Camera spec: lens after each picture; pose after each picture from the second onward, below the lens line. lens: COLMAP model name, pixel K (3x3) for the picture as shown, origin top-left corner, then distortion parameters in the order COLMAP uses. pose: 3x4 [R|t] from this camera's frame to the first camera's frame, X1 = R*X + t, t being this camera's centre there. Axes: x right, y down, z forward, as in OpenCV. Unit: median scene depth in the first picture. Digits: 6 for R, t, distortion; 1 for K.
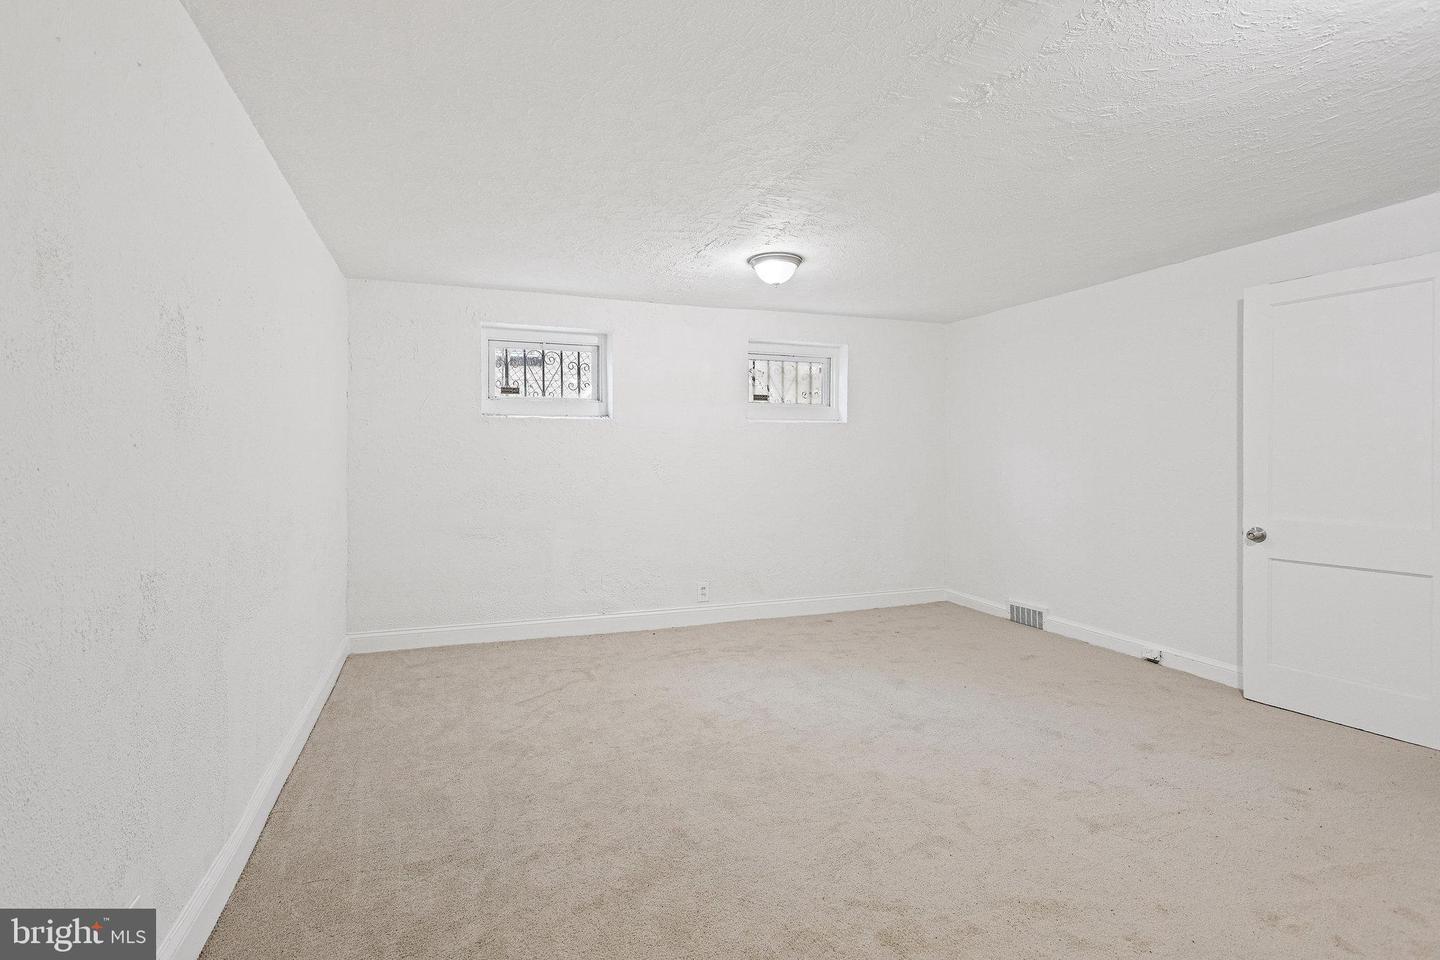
lens RADIAL K [[702.2, 0, 716.3], [0, 702.2, 469.7], [0, 0, 1]] dist [0.000384, 0.000570]
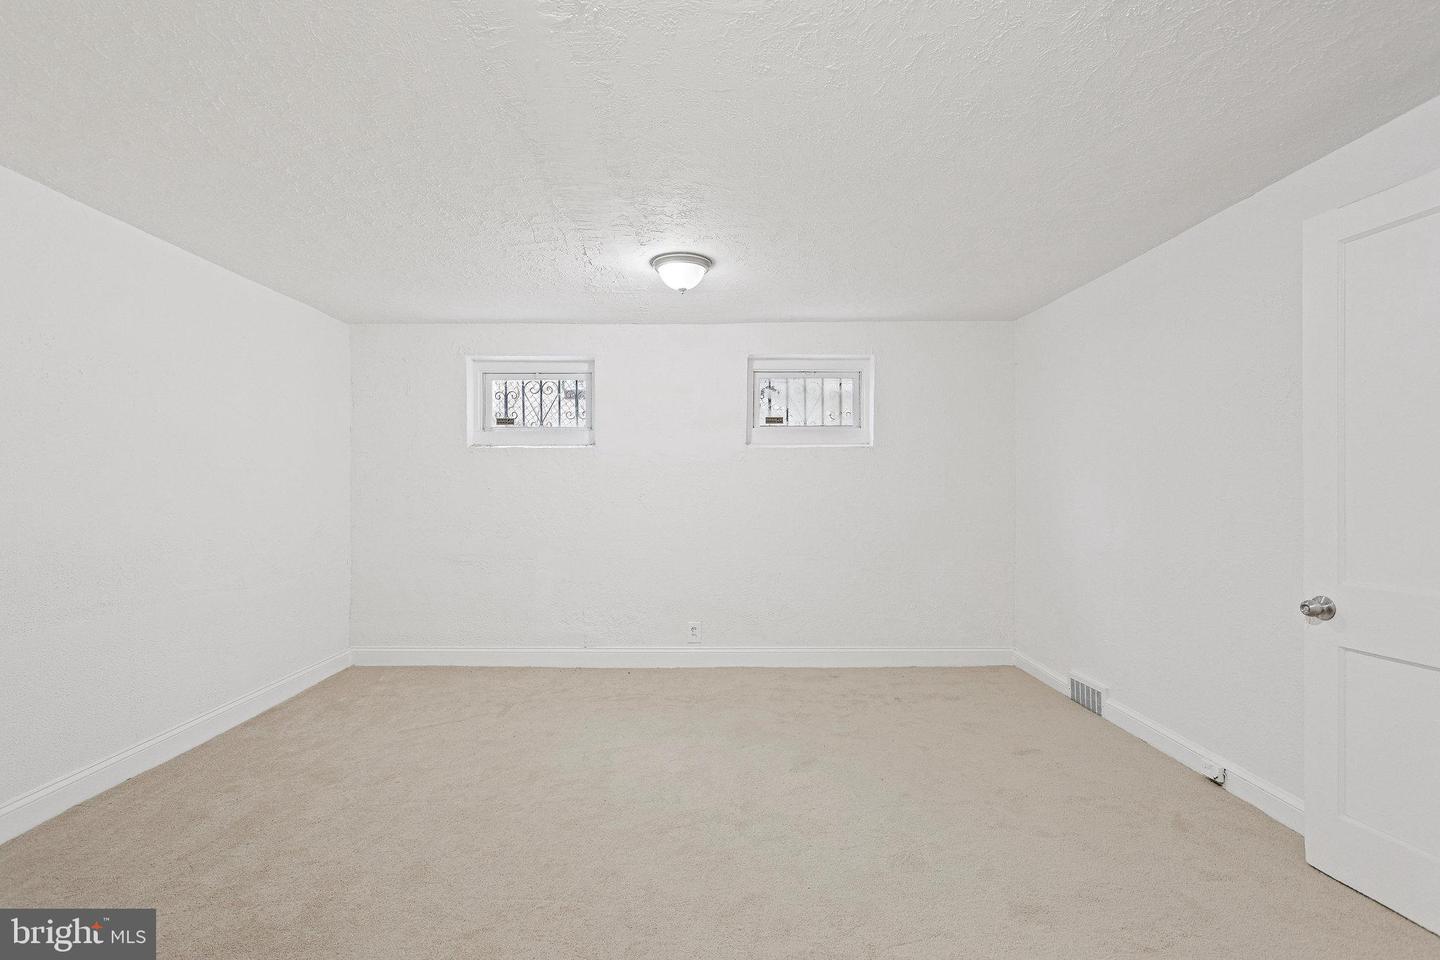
lens RADIAL K [[696.1, 0, 717.6], [0, 696.1, 498.9], [0, 0, 1]] dist [0.003288, 0.000935]
pose [[0.934851, 0.005541, -0.354998, 0.343924], [-0.006151, 0.999981, -0.000591, -0.001476], [0.354988, 0.002736, 0.934867, 0.157324]]
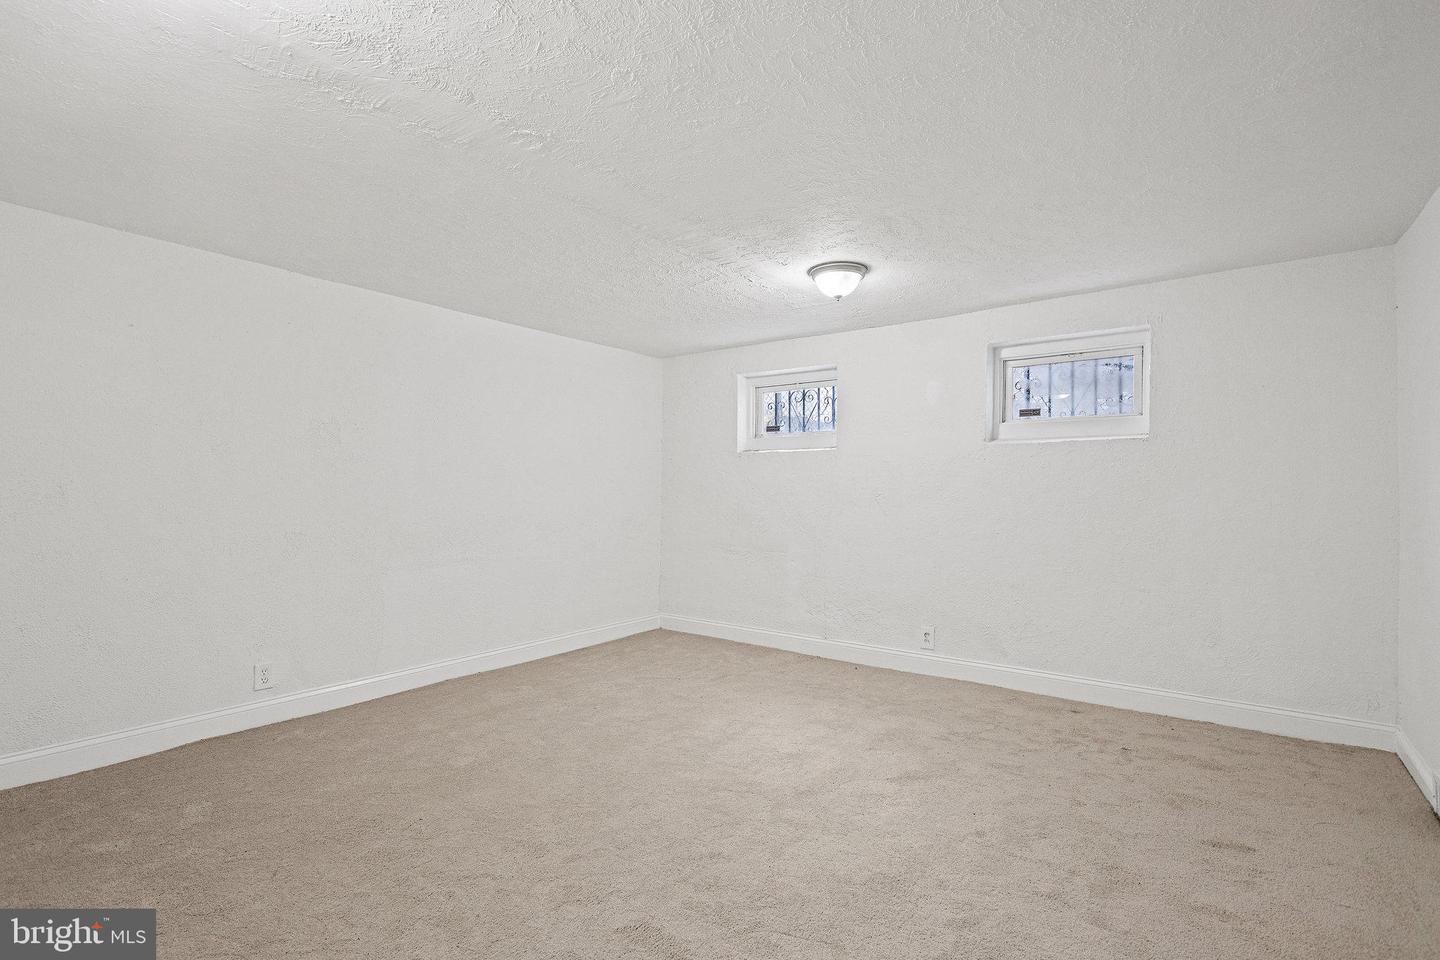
lens RADIAL K [[703.7, 0, 700.9], [0, 703.7, 495.3], [0, 0, 1]] dist [0.003271, 0.000472]
pose [[0.513562, 0.014497, -0.857930, 0.615509], [-0.015919, 0.999846, 0.007366, -0.010224], [0.857905, 0.009875, 0.513714, 0.297739]]
